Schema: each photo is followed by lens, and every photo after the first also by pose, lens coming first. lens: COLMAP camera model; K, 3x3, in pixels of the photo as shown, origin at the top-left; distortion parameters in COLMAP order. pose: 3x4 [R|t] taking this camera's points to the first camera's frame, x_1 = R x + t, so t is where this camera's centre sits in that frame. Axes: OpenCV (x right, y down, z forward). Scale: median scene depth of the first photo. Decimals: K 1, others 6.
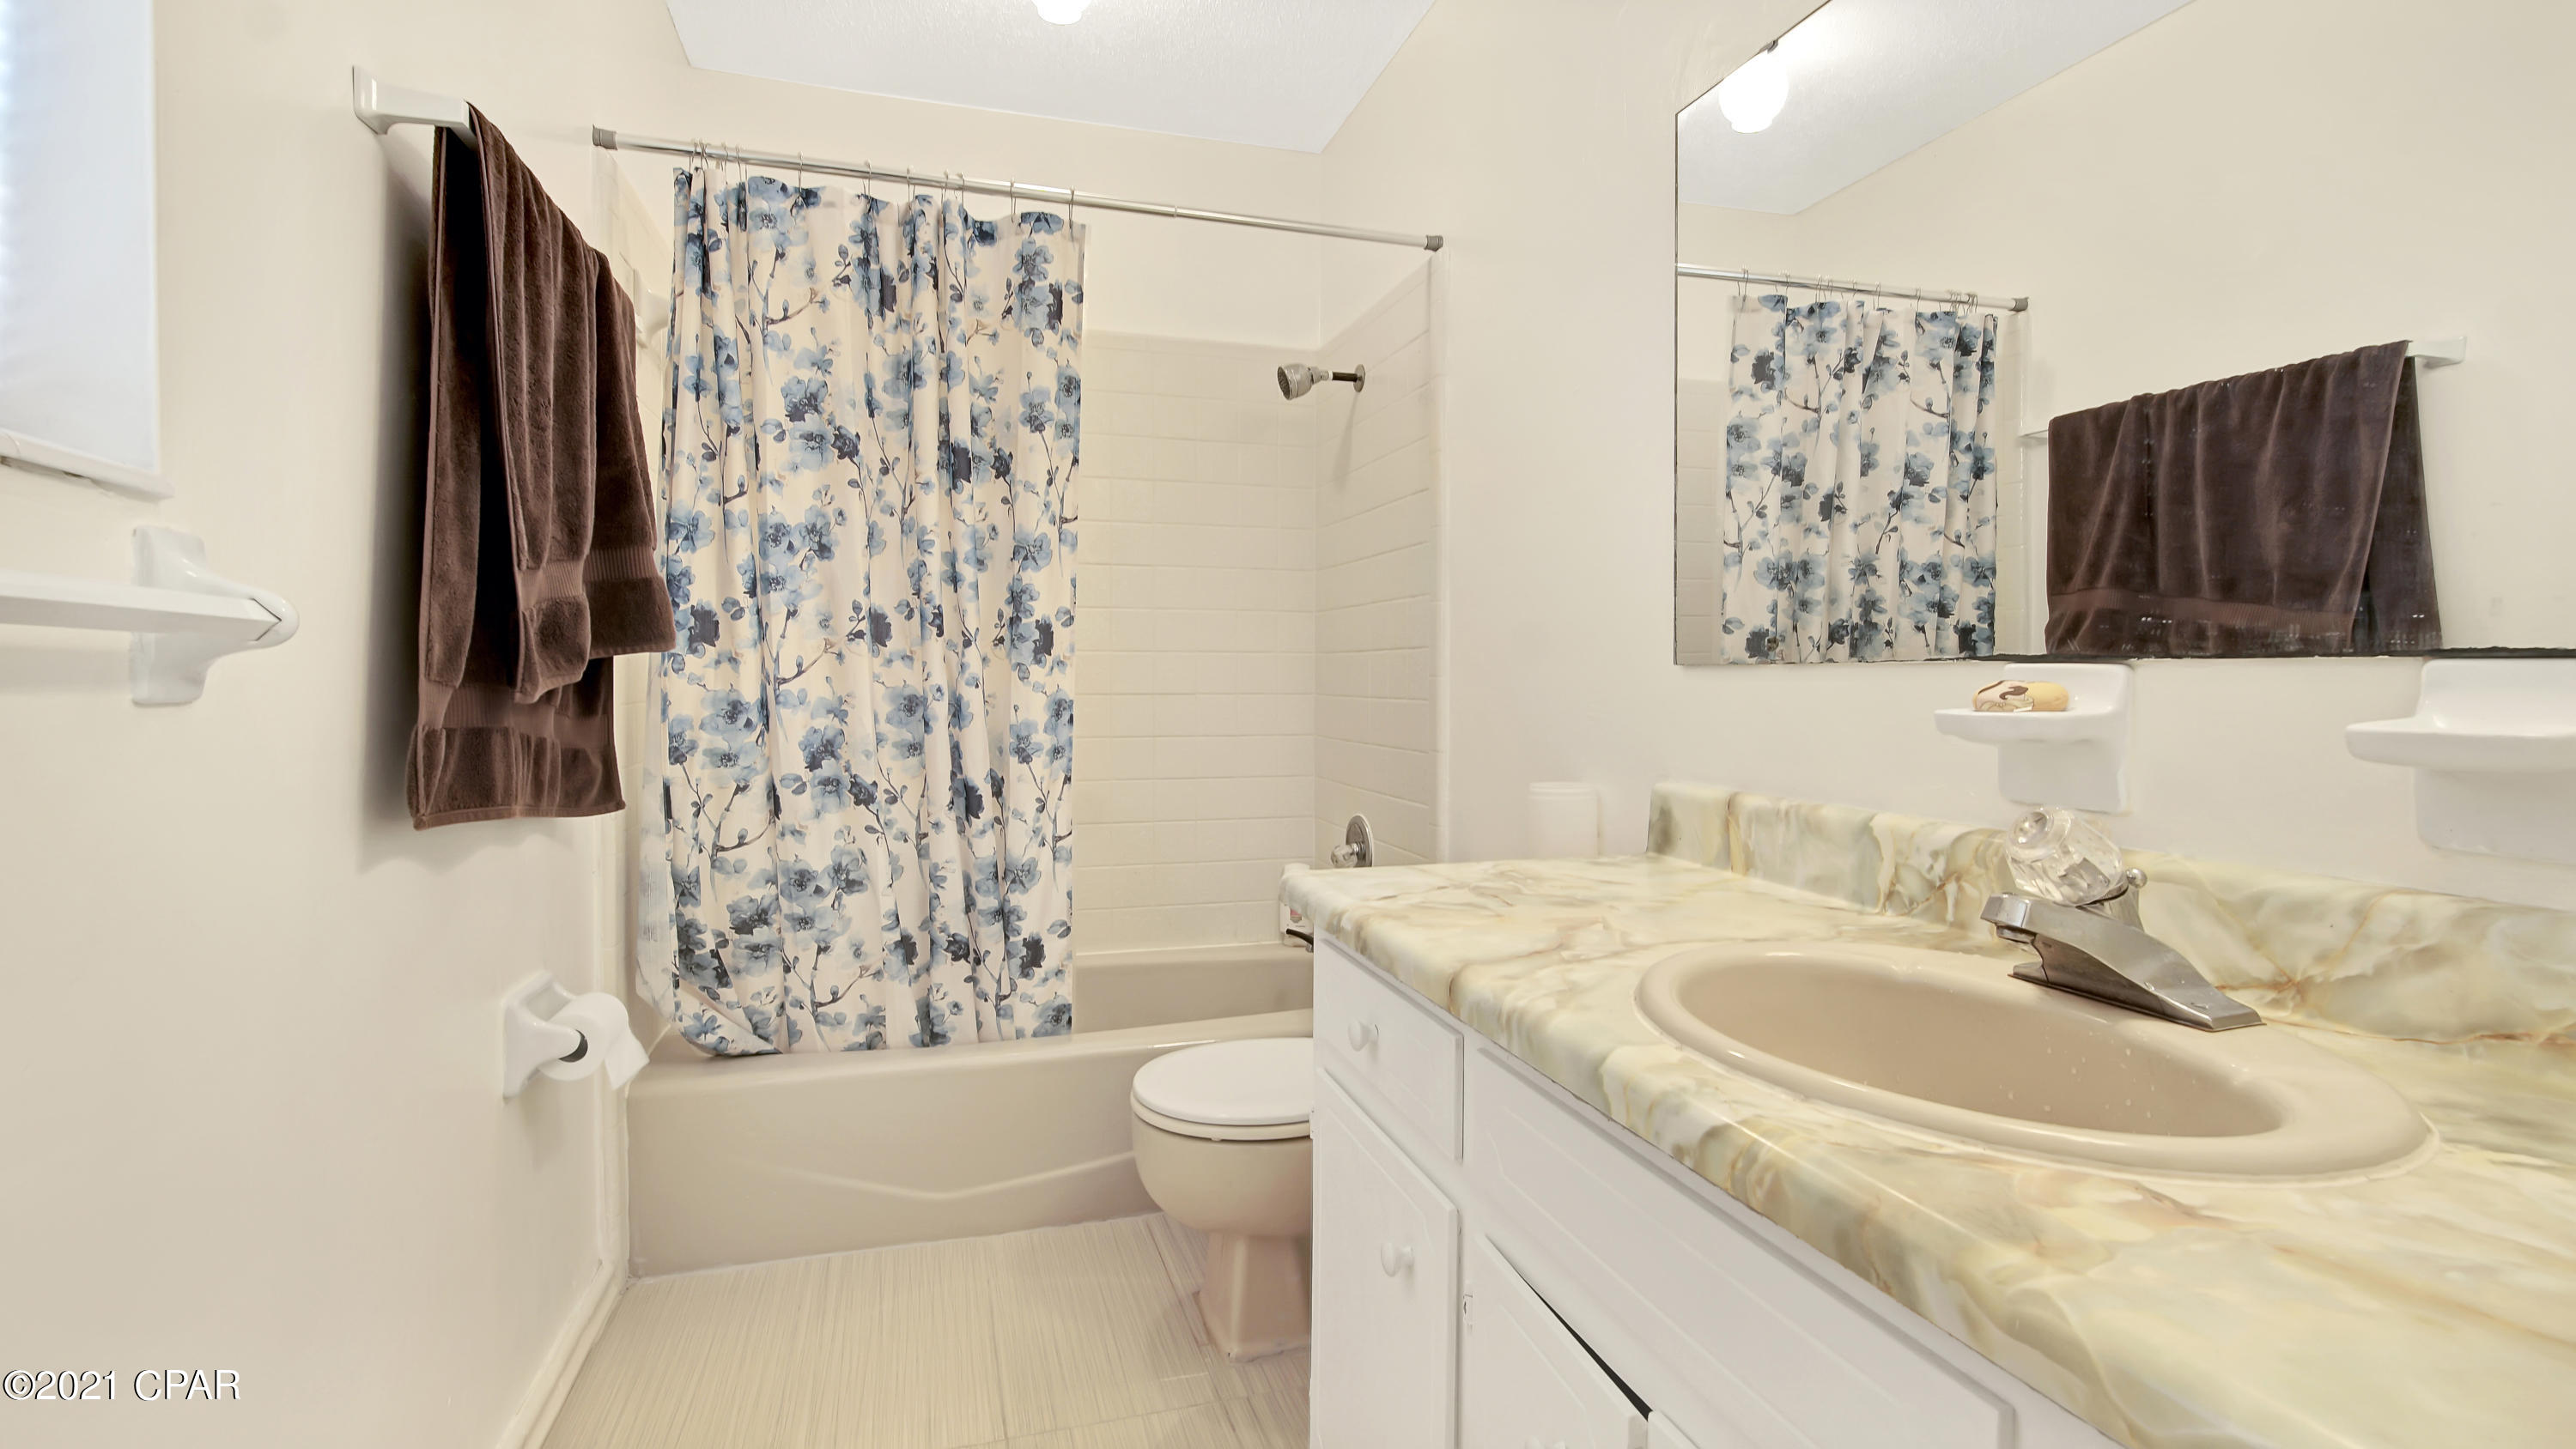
lens RADIAL K [[1152.8, 0, 1294.2], [0, 1152.8, 689.2], [0, 0, 1]] dist [-0.002558, -0.000364]
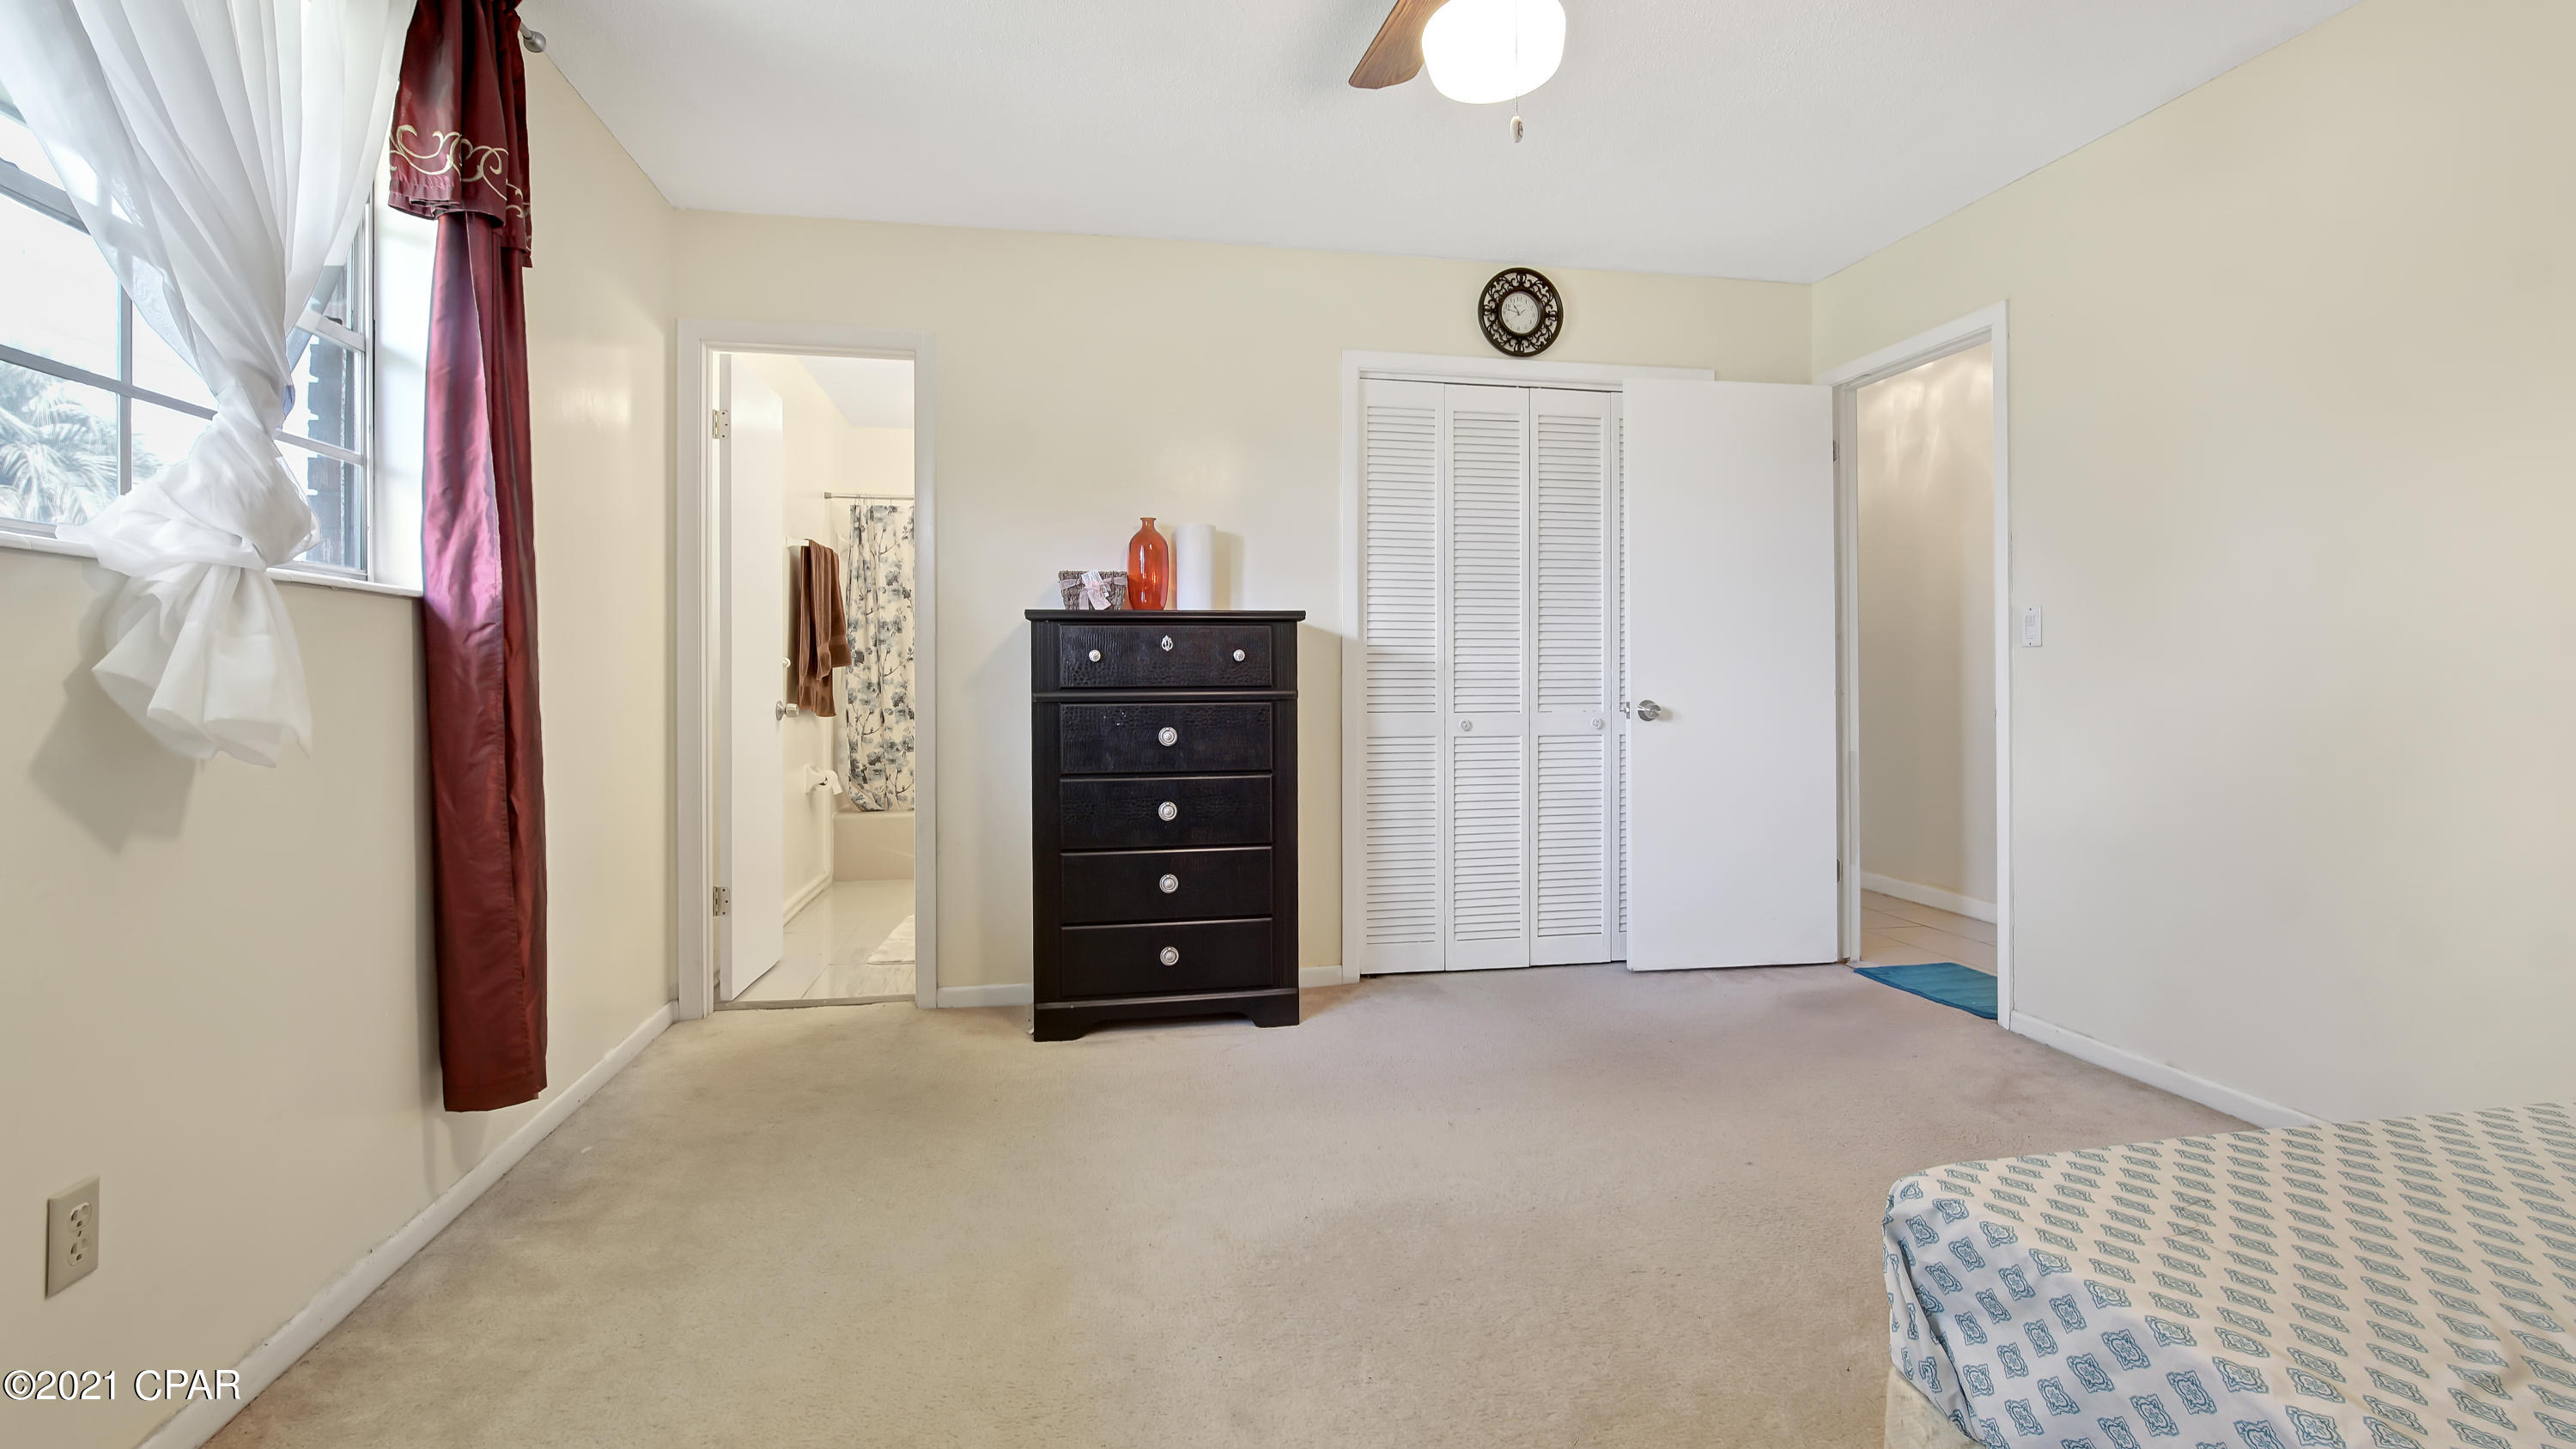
lens RADIAL K [[1153.1, 0, 1294.2], [0, 1153.1, 689.2], [0, 0, 1]] dist [-0.002558, -0.000364]
pose [[0.995455, 0.000410, -0.095237, 0.861792], [-0.000596, 0.999998, -0.001927, 0.032301], [0.095236, 0.001975, 0.995453, -1.799864]]
